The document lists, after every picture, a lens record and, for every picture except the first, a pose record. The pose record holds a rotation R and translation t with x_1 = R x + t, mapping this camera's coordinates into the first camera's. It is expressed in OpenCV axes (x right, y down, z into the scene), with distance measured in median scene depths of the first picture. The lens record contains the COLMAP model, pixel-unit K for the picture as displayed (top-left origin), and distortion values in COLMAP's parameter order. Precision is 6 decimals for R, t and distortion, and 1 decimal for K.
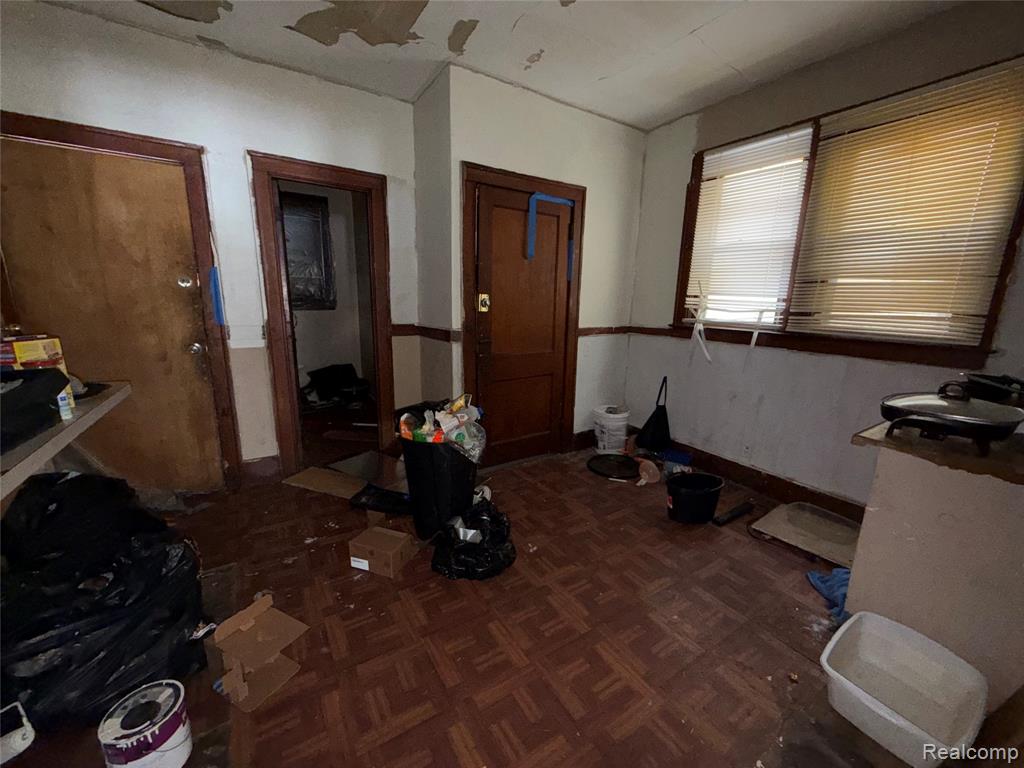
lens RADIAL K [[404.9, 0, 507.8], [0, 404.9, 382.9], [0, 0, 1]] dist [0.002277, -0.000255]
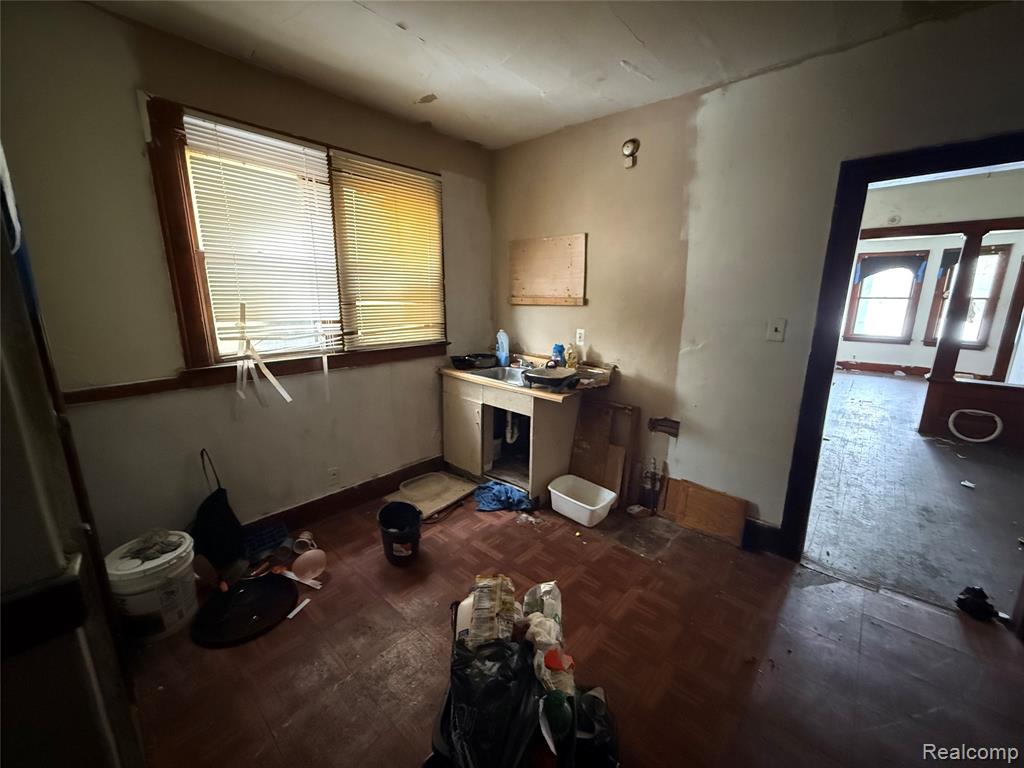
lens RADIAL K [[404.9, 0, 509.4], [0, 404.9, 385.9], [0, 0, 1]] dist [0.002277, -0.000255]
pose [[-0.269008, -0.232560, 0.934639, -0.433146], [0.193241, 0.937646, 0.288927, -0.273768], [-0.943553, 0.258334, -0.207294, 0.879490]]
